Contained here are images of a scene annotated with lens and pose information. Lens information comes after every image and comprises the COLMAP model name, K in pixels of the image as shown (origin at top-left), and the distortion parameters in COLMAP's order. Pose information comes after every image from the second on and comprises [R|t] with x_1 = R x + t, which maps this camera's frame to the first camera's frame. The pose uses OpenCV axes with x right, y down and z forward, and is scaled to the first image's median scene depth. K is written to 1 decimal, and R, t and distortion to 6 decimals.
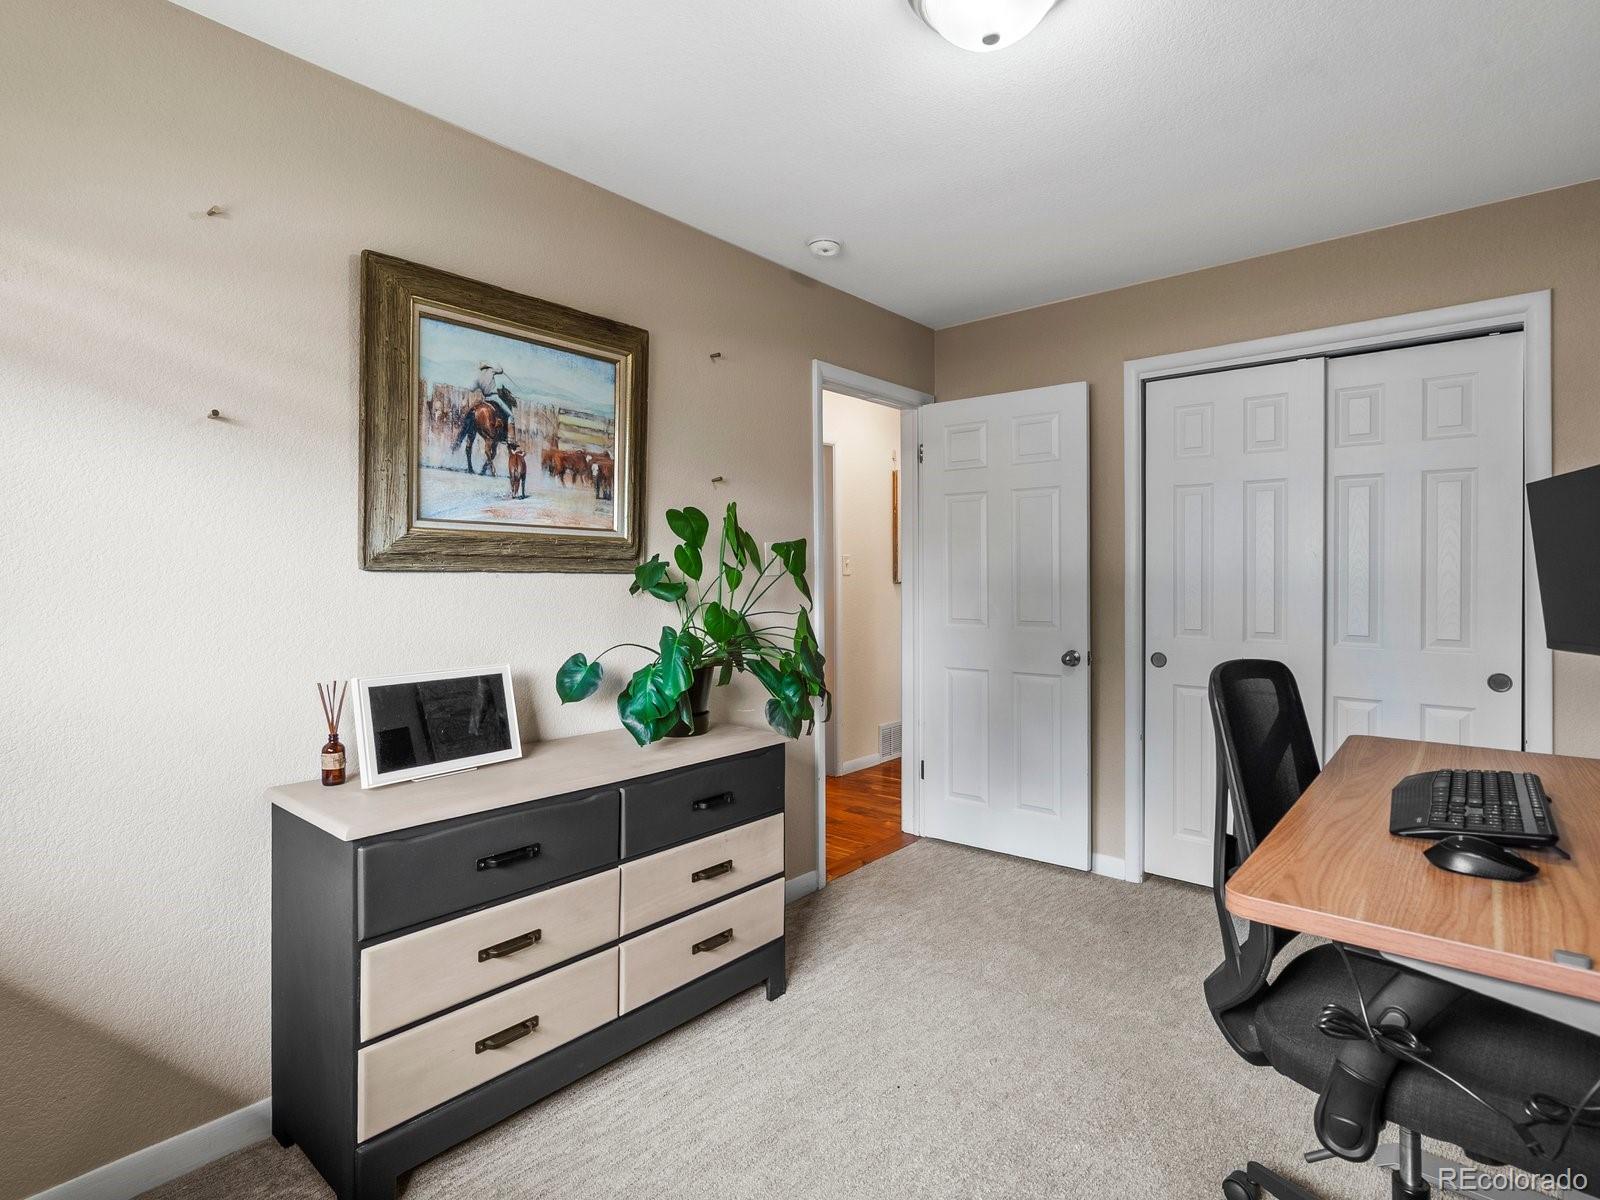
lens RADIAL K [[834.2, 0, 766.2], [0, 834.2, 579.5], [0, 0, 1]] dist [0.002577, 0.001108]
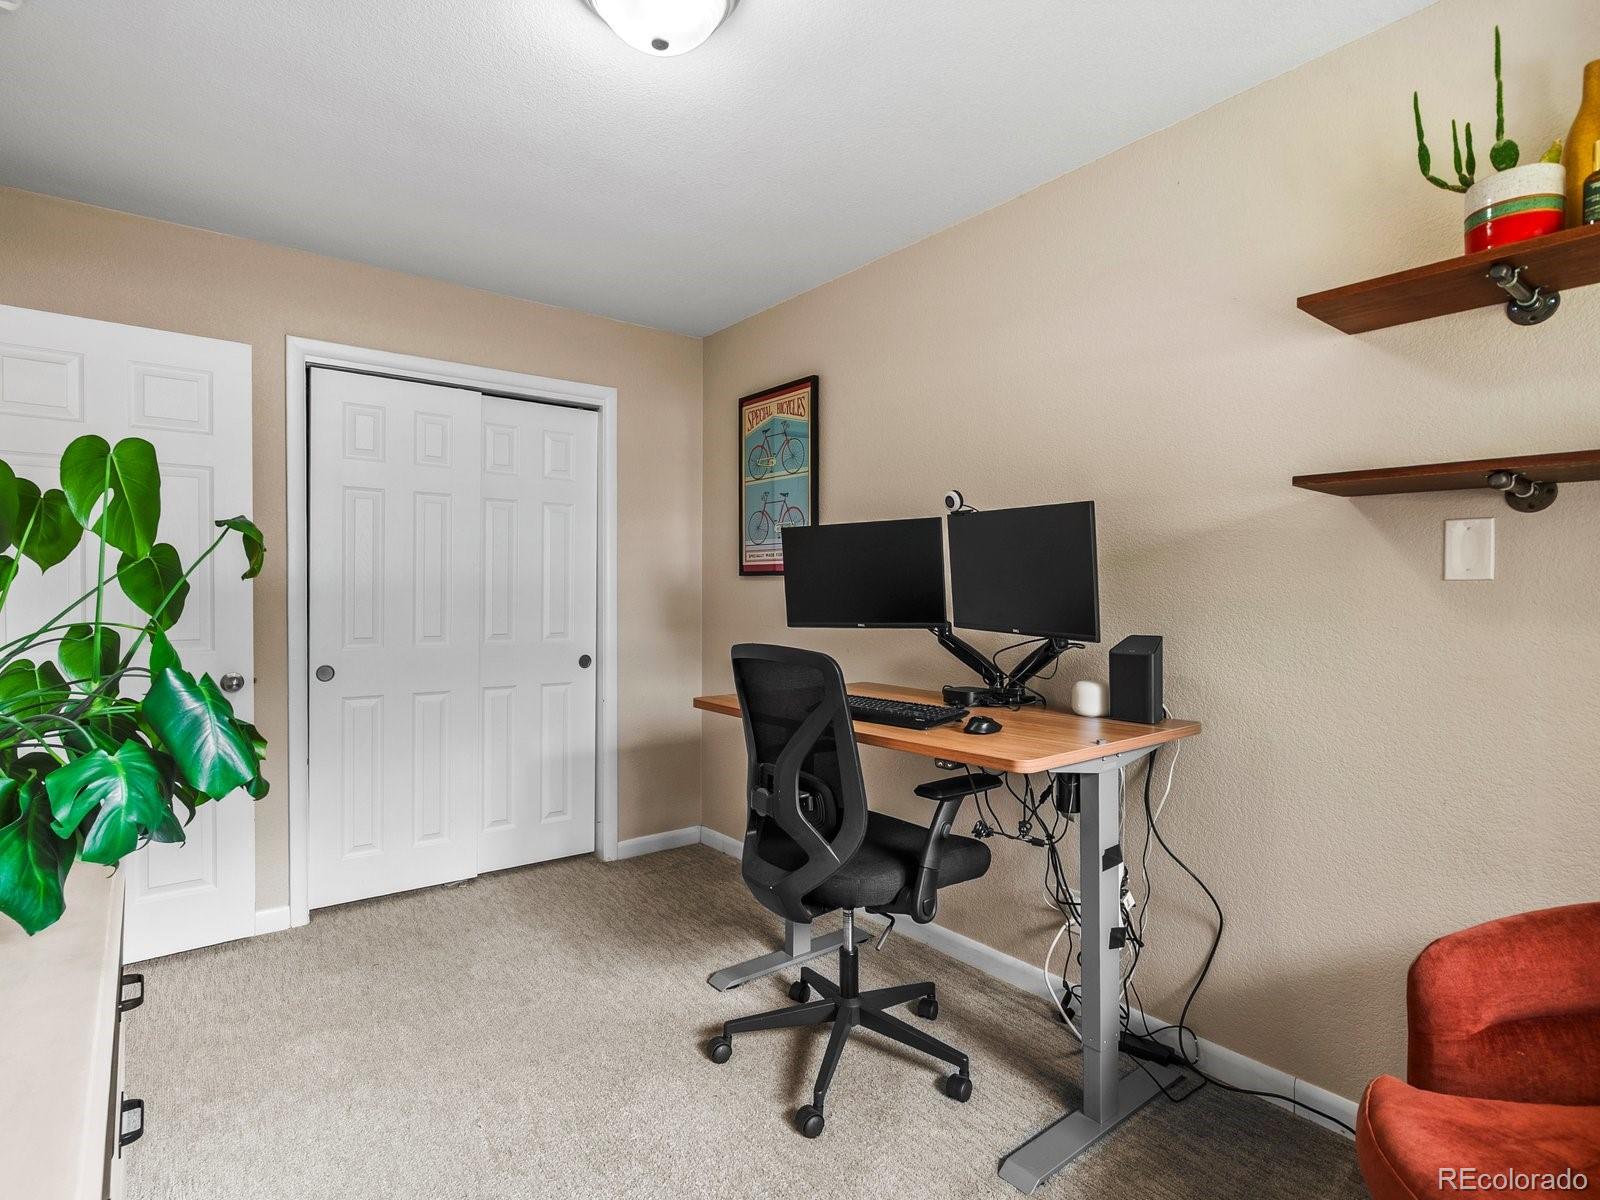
lens RADIAL K [[853.4, 0, 800.0], [0, 853.4, 600.0], [0, 0, 1]] dist [0.003016, 0.000678]
pose [[0.174322, -0.015261, 0.984570, -0.361998], [-0.004782, 0.999855, 0.016345, -0.002875], [-0.984677, -0.007558, 0.174224, 0.319537]]
